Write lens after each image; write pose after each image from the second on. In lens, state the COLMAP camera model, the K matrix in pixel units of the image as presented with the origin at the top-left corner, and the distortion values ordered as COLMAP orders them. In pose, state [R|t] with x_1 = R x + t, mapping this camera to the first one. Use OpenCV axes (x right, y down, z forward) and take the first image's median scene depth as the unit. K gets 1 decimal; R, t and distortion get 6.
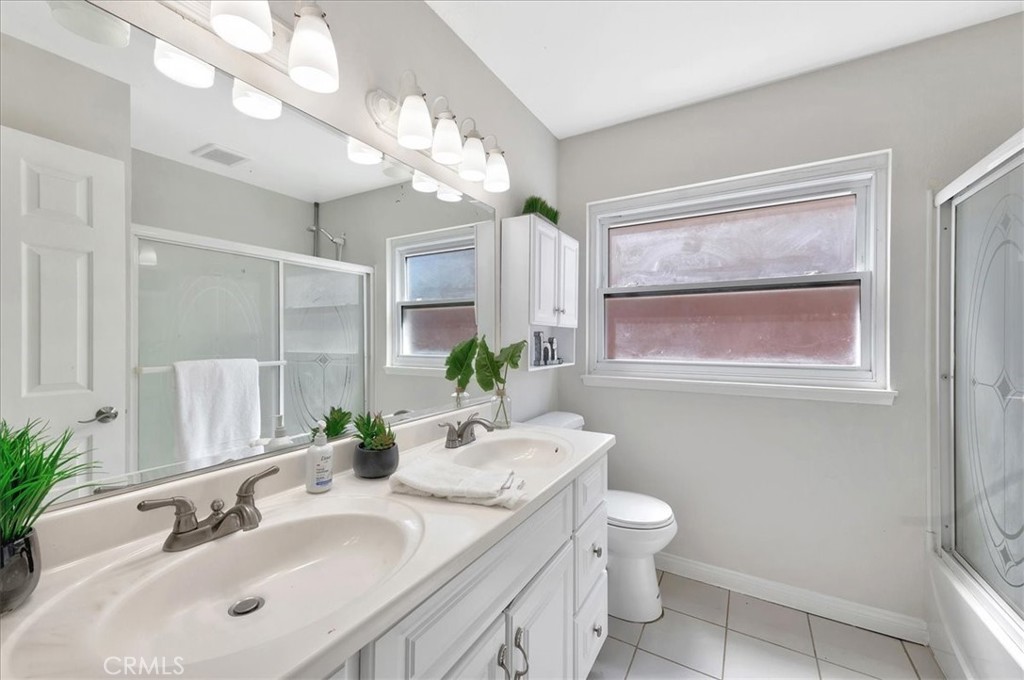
lens RADIAL K [[401.7, 0, 509.6], [0, 401.7, 336.4], [0, 0, 1]] dist [0.020641, -0.000385]
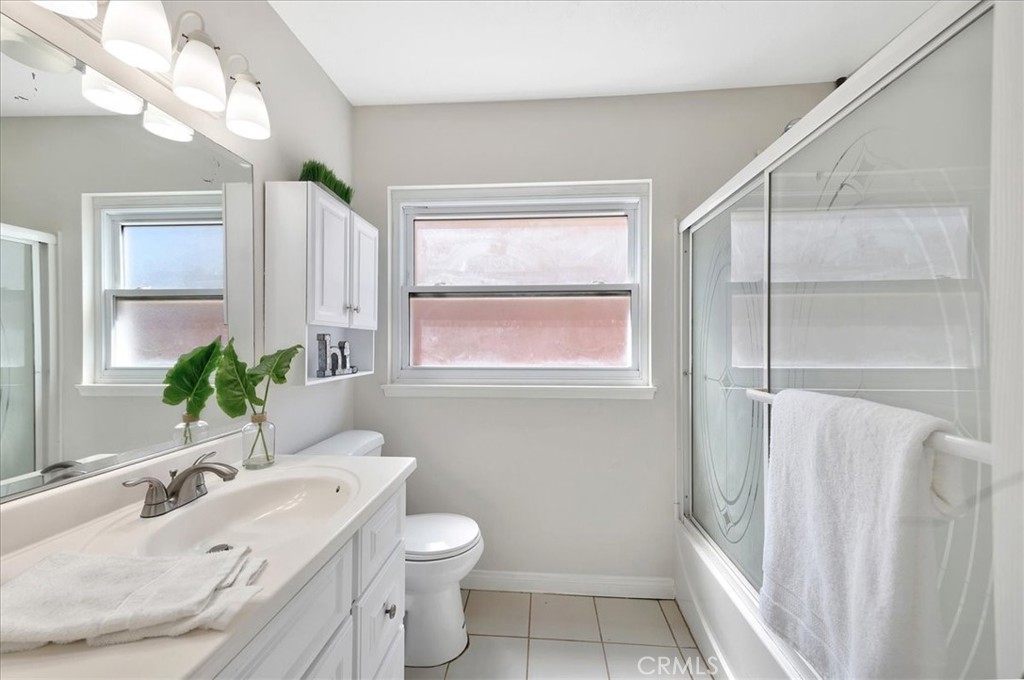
lens RADIAL K [[410.2, 0, 511.0], [0, 410.2, 342.8], [0, 0, 1]] dist [0.002176, 0.000262]
pose [[0.896996, -0.002084, 0.442033, 0.053249], [-0.000474, 0.999984, 0.005678, 0.000611], [-0.442038, -0.005303, 0.896981, 0.125493]]
